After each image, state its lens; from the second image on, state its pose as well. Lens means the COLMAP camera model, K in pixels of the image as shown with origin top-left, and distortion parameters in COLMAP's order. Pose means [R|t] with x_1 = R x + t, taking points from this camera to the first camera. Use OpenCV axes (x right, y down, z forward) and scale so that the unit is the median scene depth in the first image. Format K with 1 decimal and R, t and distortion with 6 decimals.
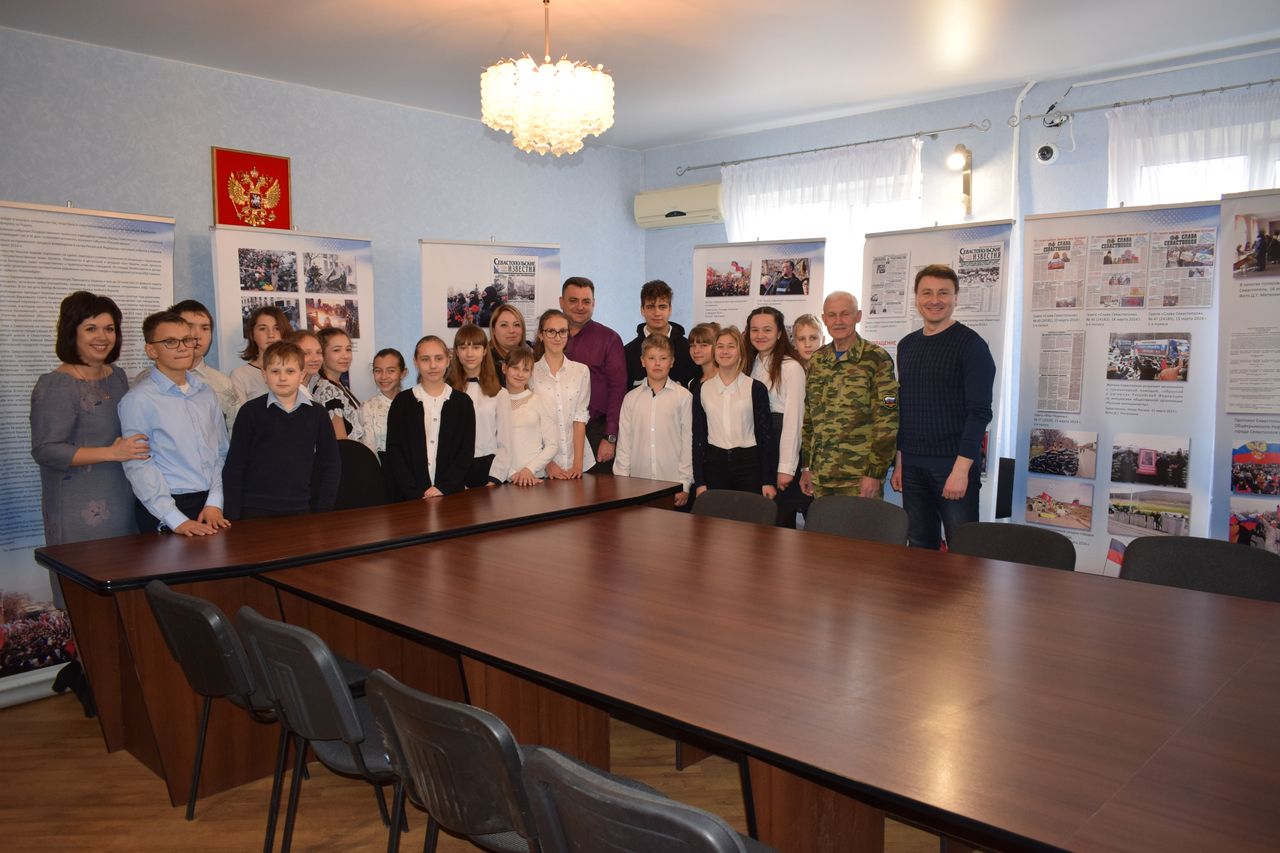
lens RADIAL K [[982.5, 0, 637.2], [0, 982.5, 426.4], [0, 0, 1]] dist [-0.018228, 0.005881]
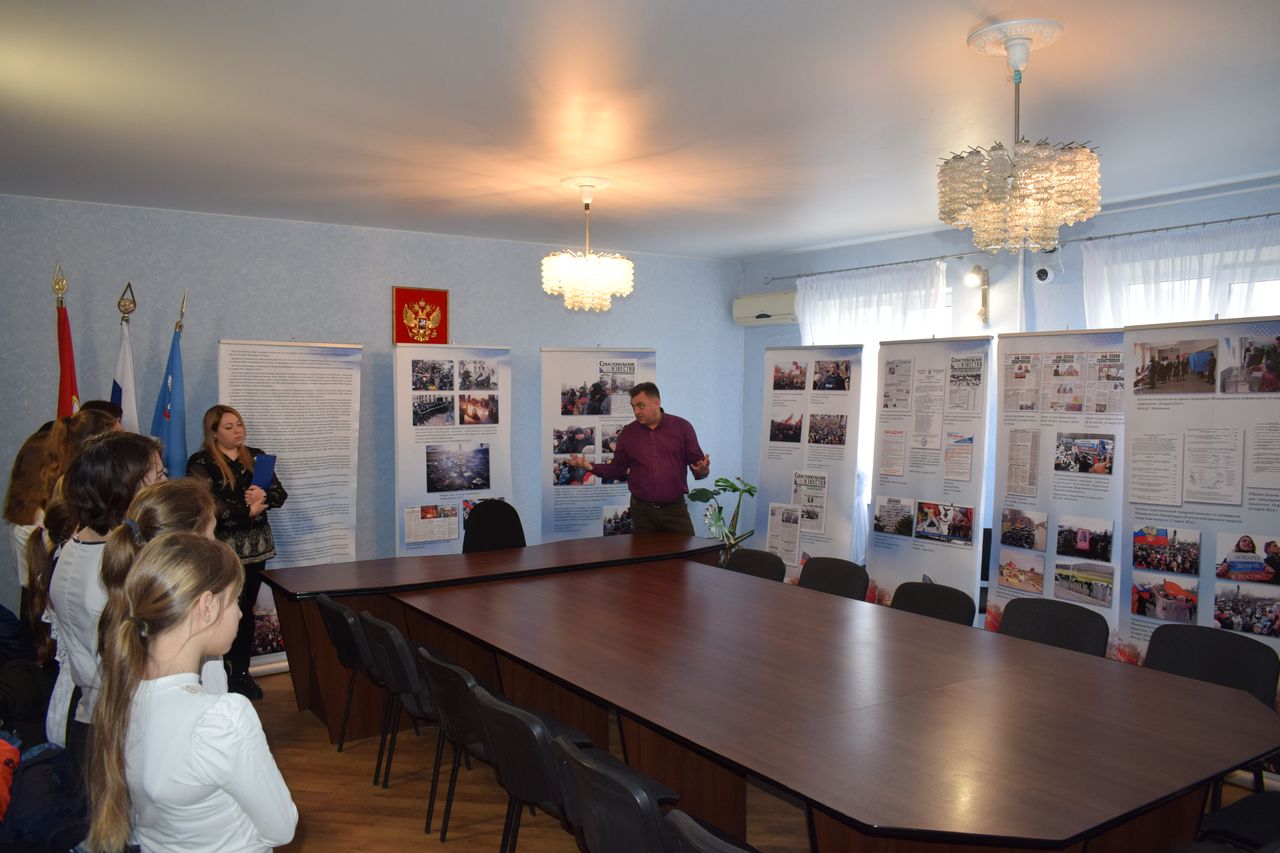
lens RADIAL K [[987.6, 0, 639.0], [0, 987.6, 428.4], [0, 0, 1]] dist [-0.020454, 0.013306]
pose [[0.976085, 0.011360, -0.217094, 0.232243], [-0.021853, 0.998703, -0.045991, -0.031403], [0.216290, 0.049635, 0.975067, -0.303419]]
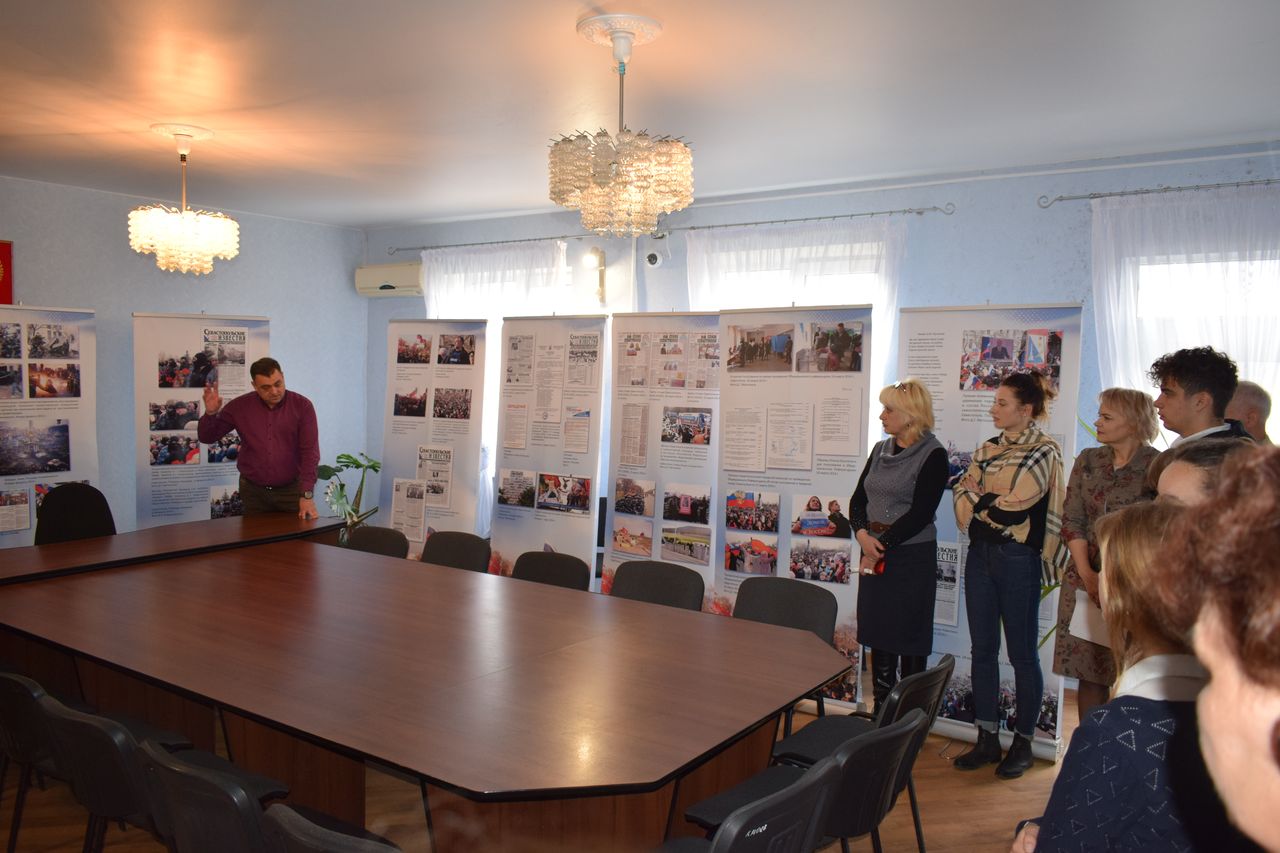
lens RADIAL K [[987.6, 0, 639.0], [0, 987.6, 428.4], [0, 0, 1]] dist [-0.020454, 0.013306]
pose [[0.988967, 0.008396, 0.147898, 0.245486], [-0.004735, 0.999674, -0.025087, -0.031242], [-0.148061, 0.024109, 0.988684, -0.300843]]
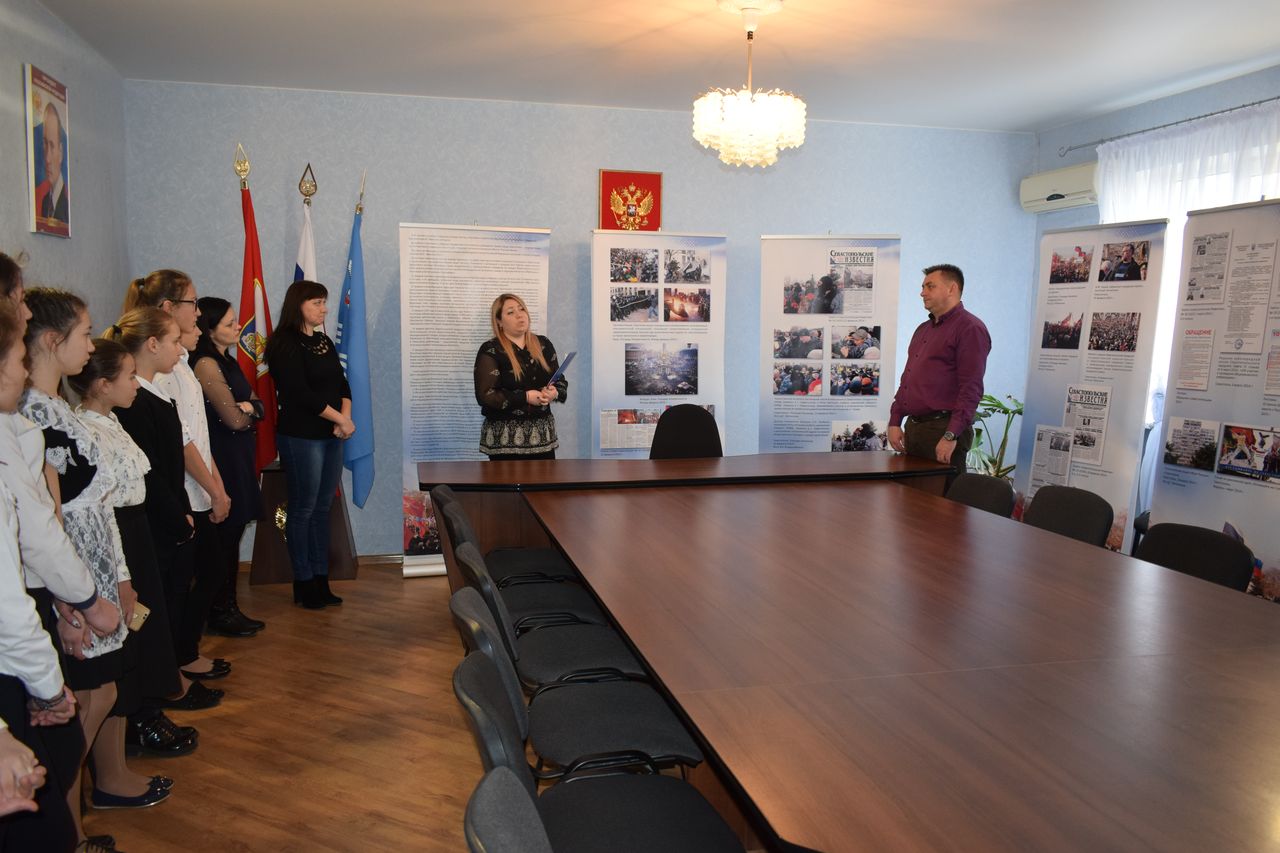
lens RADIAL K [[1007.9, 0, 640.0], [0, 1007.9, 426.5], [0, 0, 1]] dist [-0.012112, 0.012701]
pose [[0.839303, 0.064746, -0.539795, 0.368109], [-0.059188, 0.997864, 0.027660, 0.007563], [0.540432, 0.008734, 0.841342, -0.071990]]
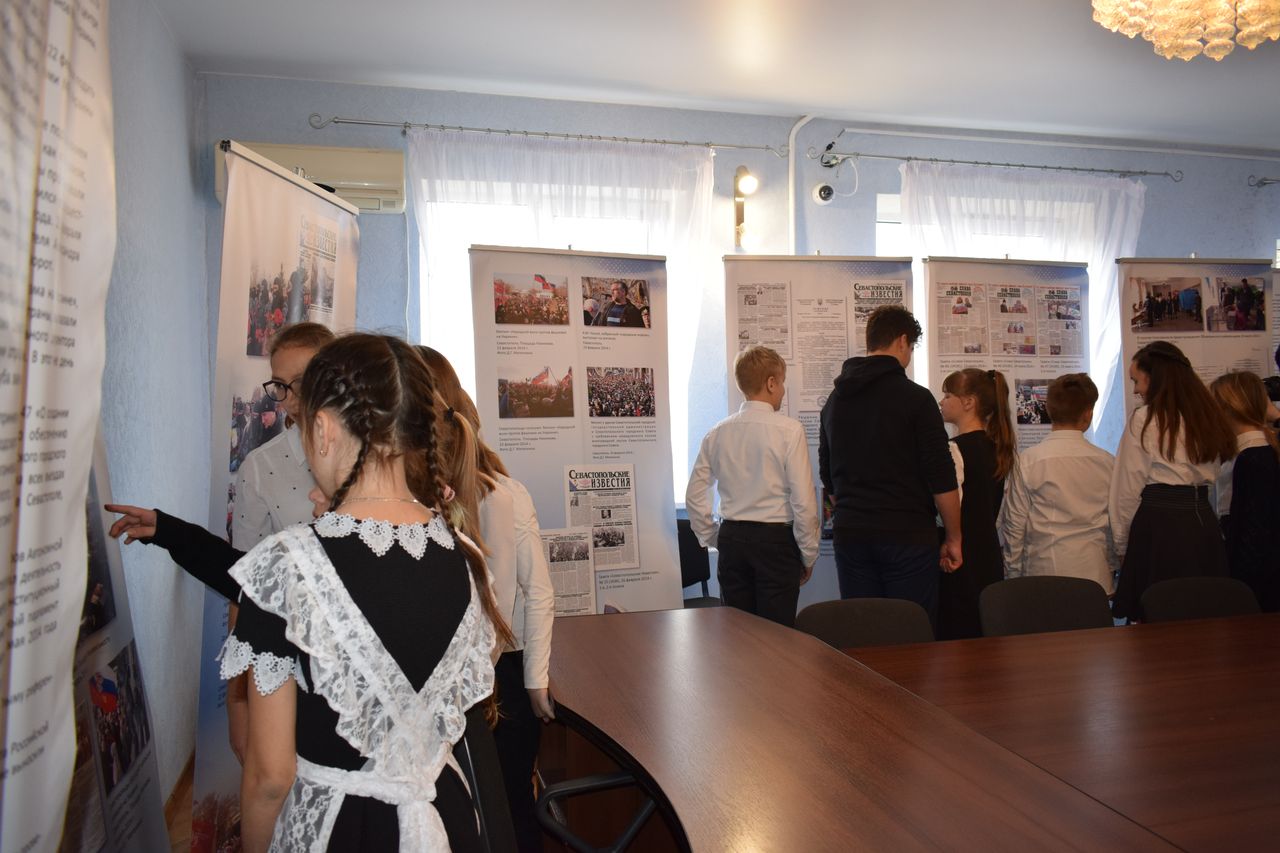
lens RADIAL K [[1010.4, 0, 618.0], [0, 1010.4, 409.4], [0, 0, 1]] dist [-0.001070, 0.001375]
pose [[0.529059, -0.015826, 0.848437, -0.618073], [0.080066, 0.996297, -0.031342, -0.061918], [-0.844799, 0.084512, 0.528367, 0.769034]]
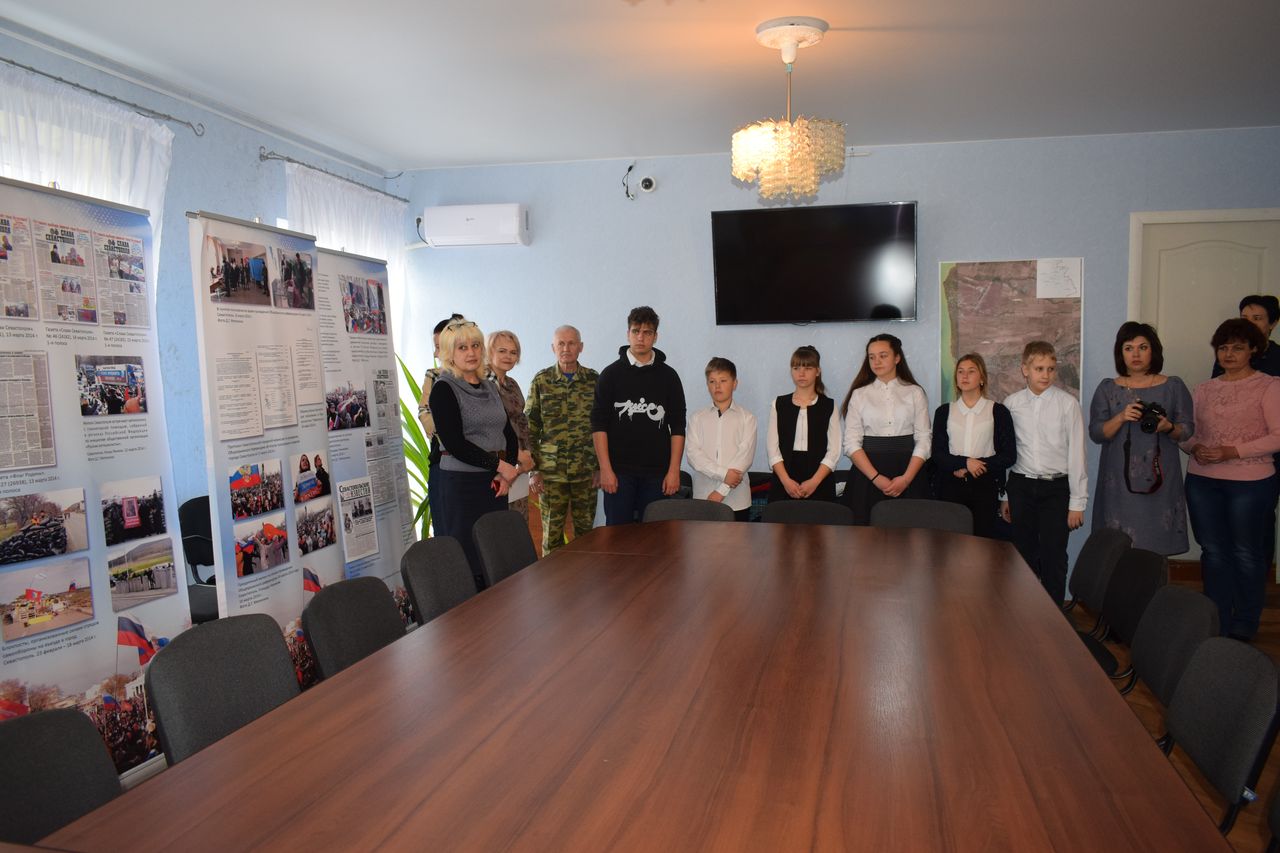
lens RADIAL K [[990.9, 0, 647.3], [0, 990.9, 428.6], [0, 0, 1]] dist [-0.000410, -0.002228]
pose [[-0.501774, -0.049837, 0.863562, -0.390238], [0.075753, 0.991971, 0.101264, -0.080615], [-0.861675, 0.116229, -0.493970, 0.971909]]
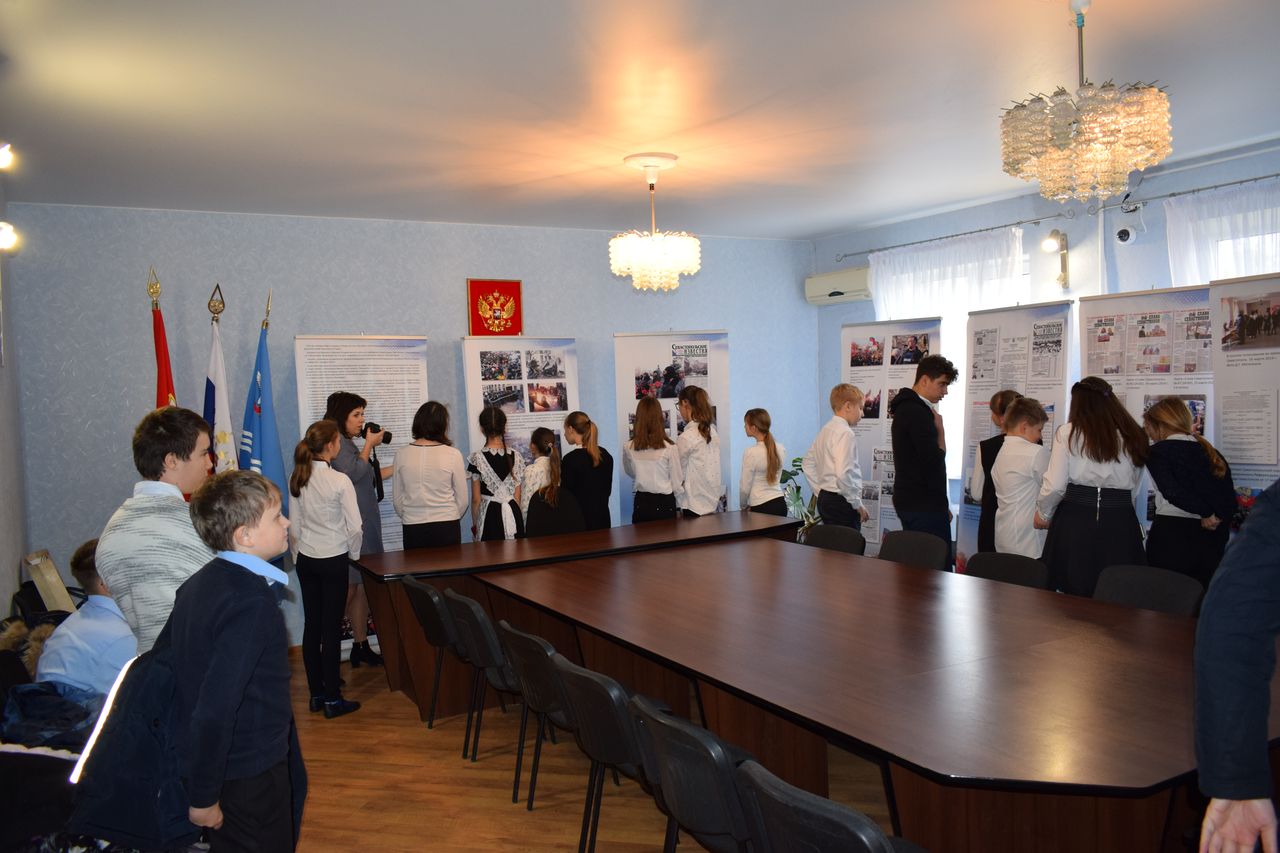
lens RADIAL K [[987.6, 0, 639.0], [0, 987.6, 428.4], [0, 0, 1]] dist [-0.020454, 0.013306]
pose [[0.954951, -0.019429, -0.296128, 0.243412], [0.007933, 0.999169, -0.039972, -0.011915], [0.296659, 0.035822, 0.954311, -0.308435]]
